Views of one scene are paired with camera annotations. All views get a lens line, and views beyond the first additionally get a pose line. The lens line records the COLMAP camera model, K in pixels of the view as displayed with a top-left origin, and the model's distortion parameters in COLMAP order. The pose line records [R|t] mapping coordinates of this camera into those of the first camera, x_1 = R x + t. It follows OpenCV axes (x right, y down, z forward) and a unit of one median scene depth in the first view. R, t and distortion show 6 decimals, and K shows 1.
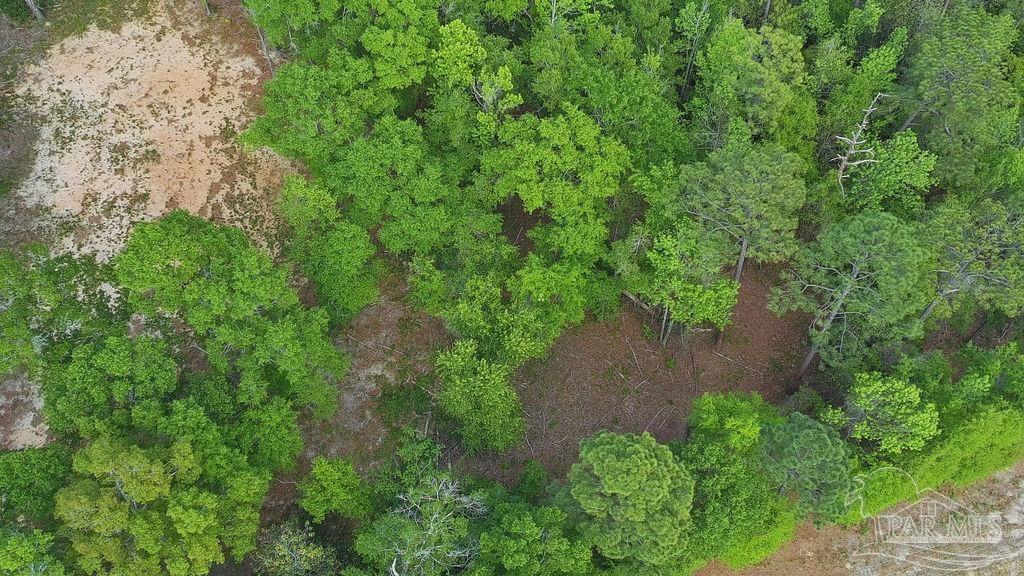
lens RADIAL K [[1031.2, 0, 519.1], [0, 1031.2, 271.1], [0, 0, 1]] dist [0.059160, 0.013485]
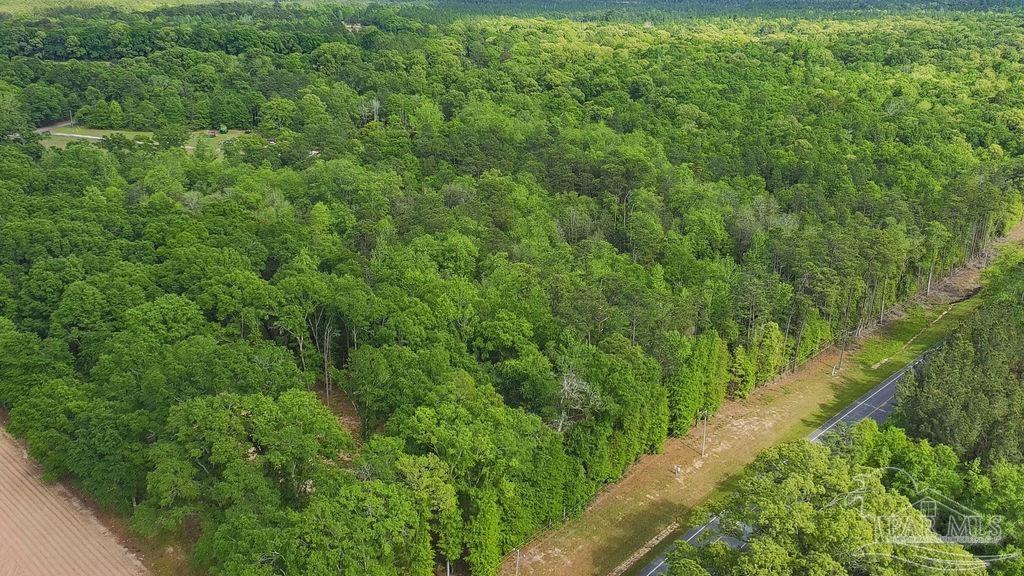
lens RADIAL K [[1031.2, 0, 519.1], [0, 1031.2, 271.1], [0, 0, 1]] dist [0.059160, 0.013485]
pose [[0.833363, -0.160894, 0.528790, -1.141929], [0.473788, 0.700647, -0.533497, 1.050511], [-0.284659, 0.695131, 0.660123, -0.640328]]
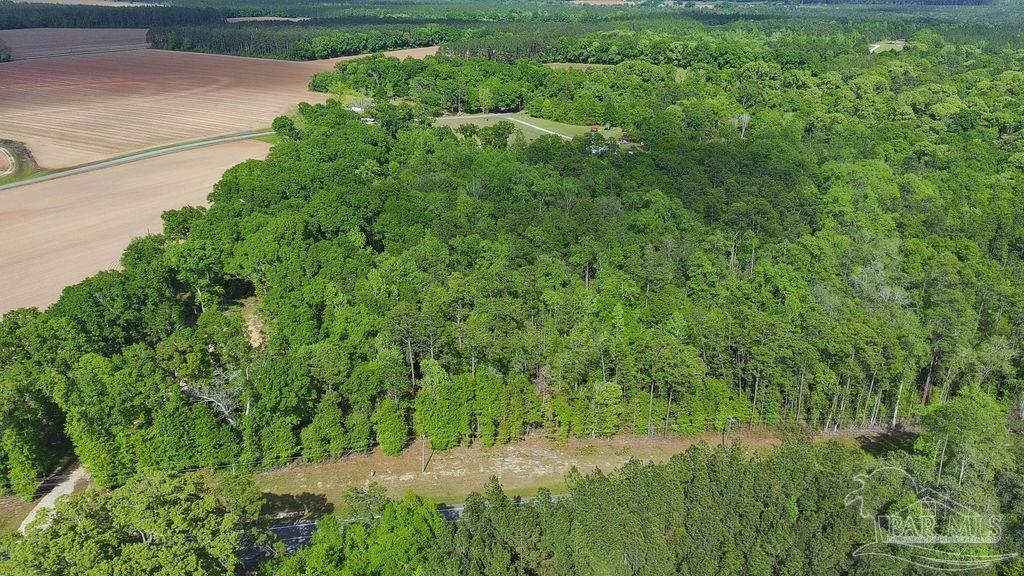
lens RADIAL K [[786.3, 0, 519.0], [0, 786.3, 283.2], [0, 0, 1]] dist [0.086056, -0.087025]
pose [[0.993220, 0.038474, -0.109702, 0.734762], [-0.097673, 0.787925, -0.607975, 1.115519], [0.063046, 0.614568, 0.786340, -0.792348]]
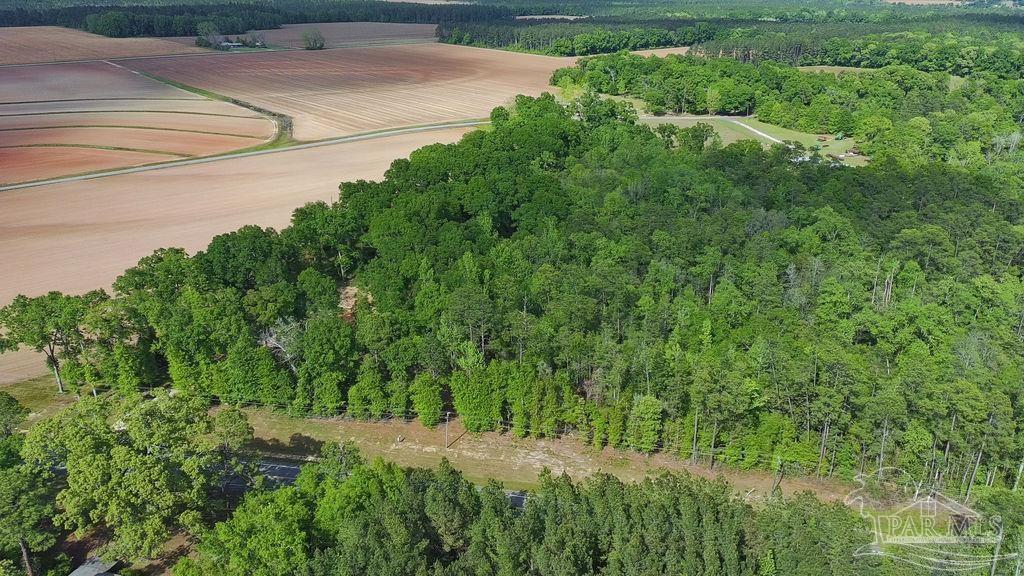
lens RADIAL K [[786.3, 0, 519.0], [0, 786.3, 283.2], [0, 0, 1]] dist [0.086056, -0.087025]
pose [[0.887116, 0.165130, -0.430996, 1.264472], [-0.394814, 0.755157, -0.523315, 0.986952], [0.239054, 0.634405, 0.735108, -0.696364]]
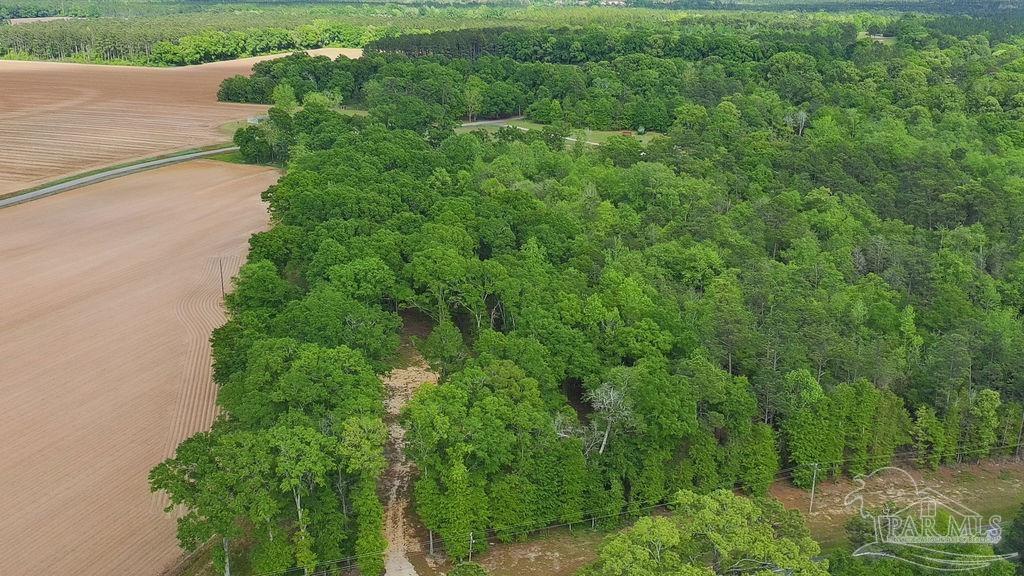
lens RADIAL K [[1031.2, 0, 519.1], [0, 1031.2, 271.1], [0, 0, 1]] dist [0.059160, 0.013485]
pose [[0.998604, -0.021823, 0.048110, -0.344986], [0.048686, 0.733655, -0.677775, 1.319793], [-0.020505, 0.679171, 0.733693, -0.785909]]
